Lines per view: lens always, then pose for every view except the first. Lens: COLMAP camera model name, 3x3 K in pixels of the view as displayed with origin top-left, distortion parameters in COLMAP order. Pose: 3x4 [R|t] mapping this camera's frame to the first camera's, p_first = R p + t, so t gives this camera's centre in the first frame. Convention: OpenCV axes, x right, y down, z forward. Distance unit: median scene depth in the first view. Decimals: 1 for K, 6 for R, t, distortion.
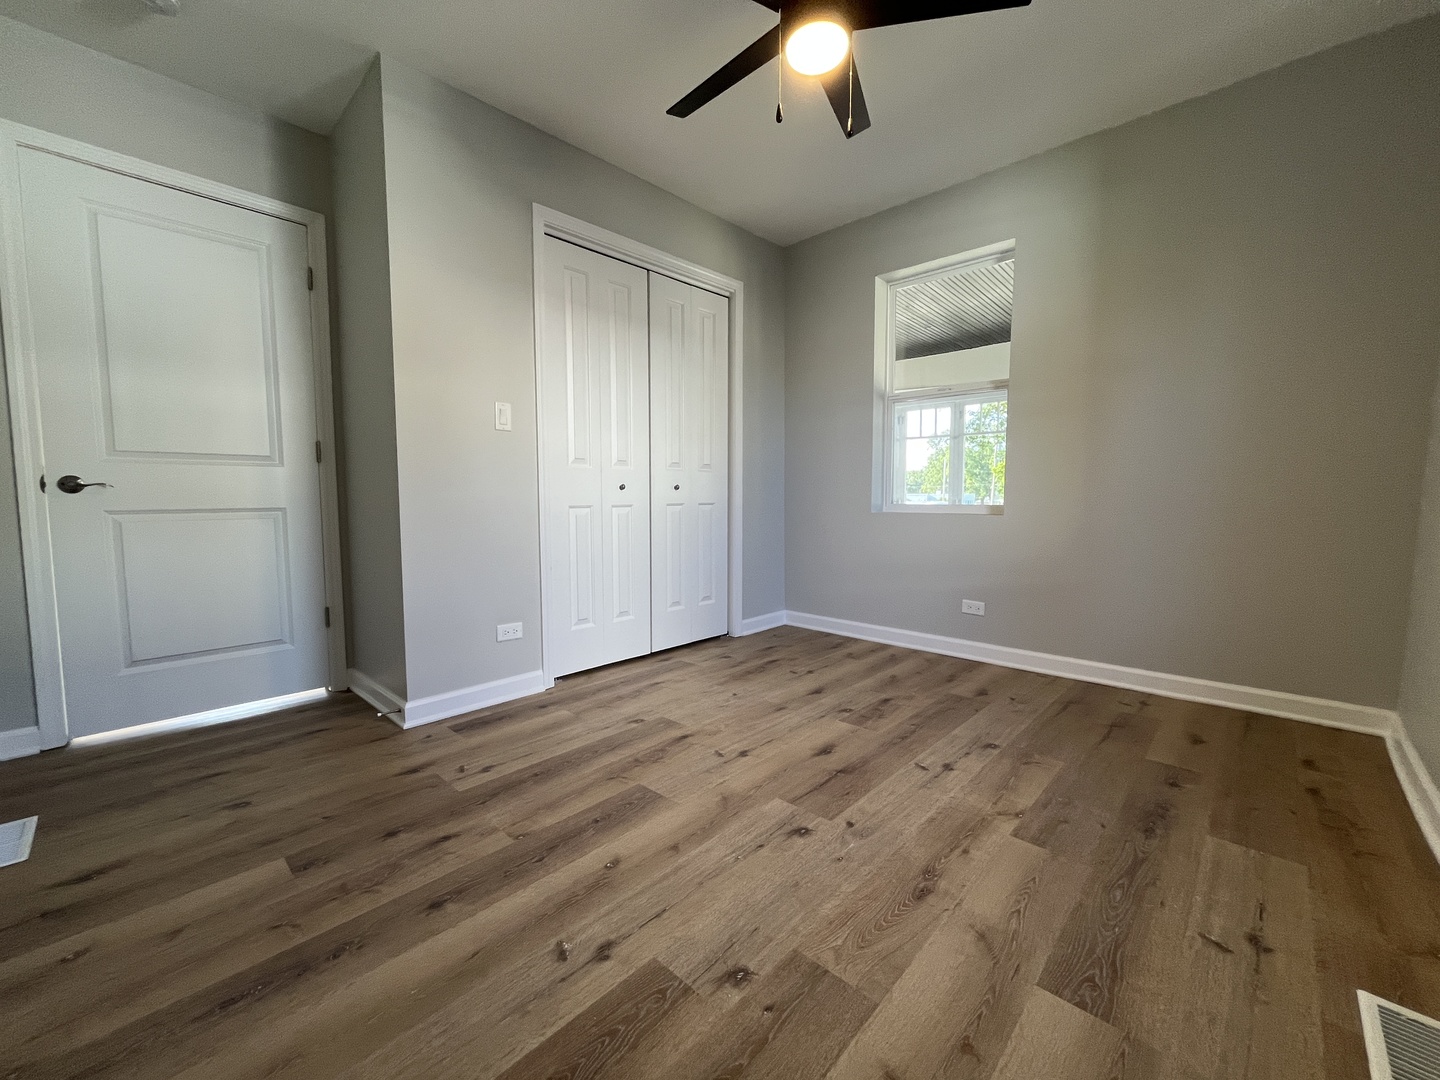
lens RADIAL K [[582.0, 0, 713.0], [0, 582.0, 525.5], [0, 0, 1]] dist [-0.001506, -0.000724]
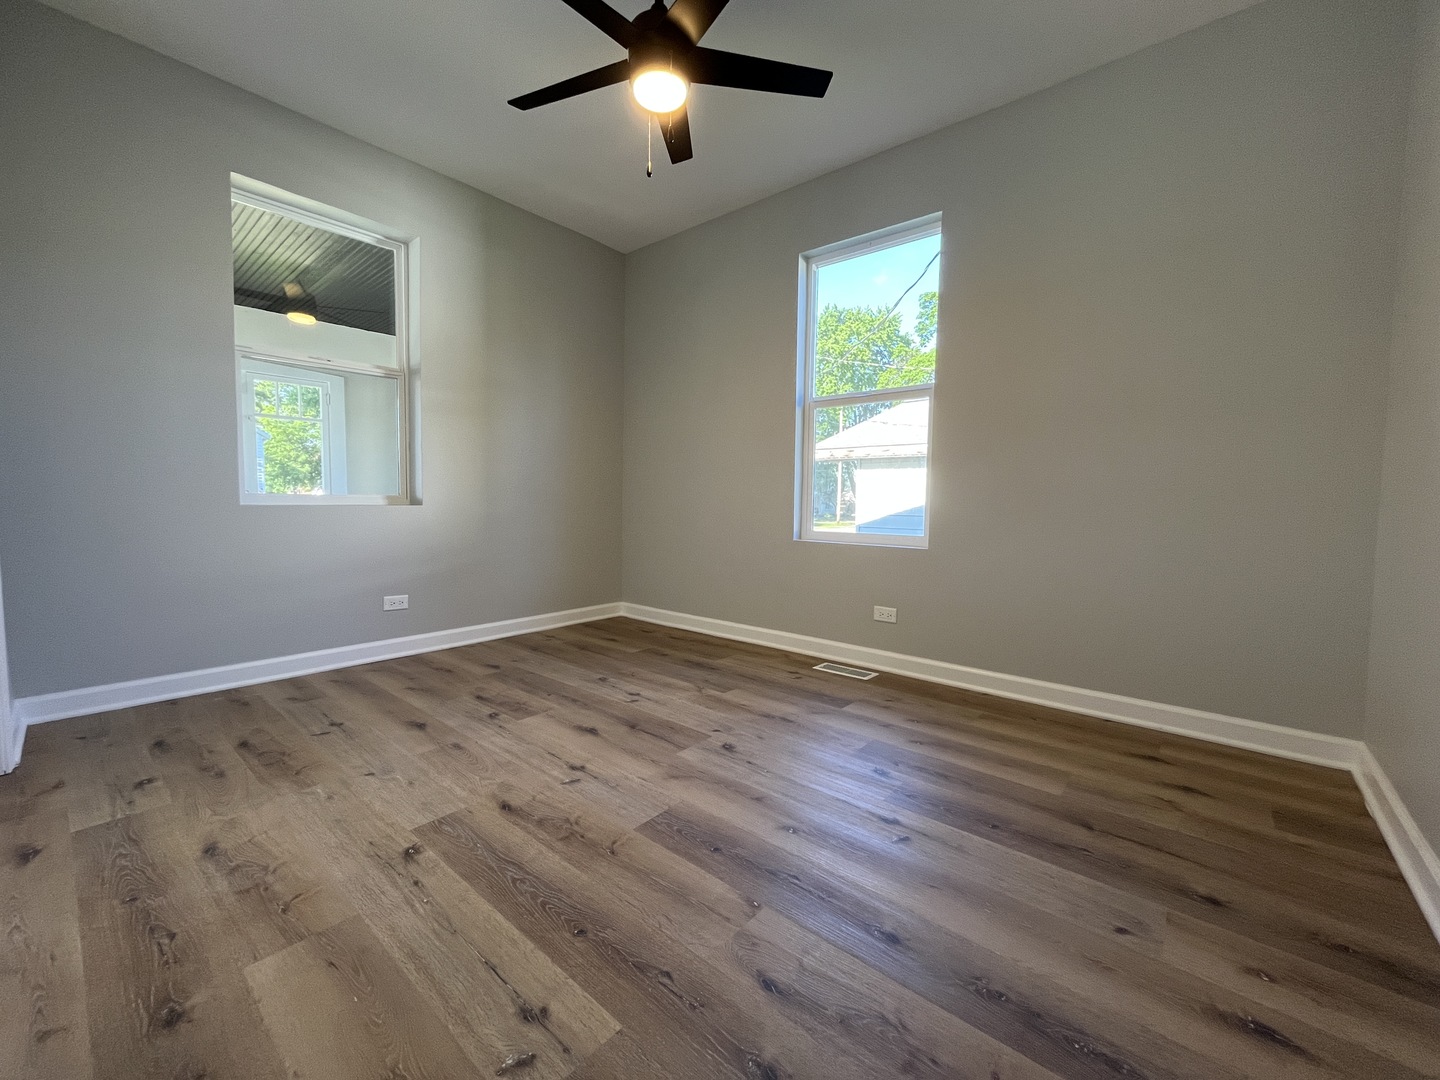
lens RADIAL K [[582.0, 0, 707.2], [0, 582.0, 537.6], [0, 0, 1]] dist [-0.001506, -0.000724]
pose [[-0.049172, -0.060868, 0.996934, -0.881490], [0.040704, 0.997190, 0.062891, -0.011403], [-0.997961, 0.043672, -0.046557, 0.876874]]
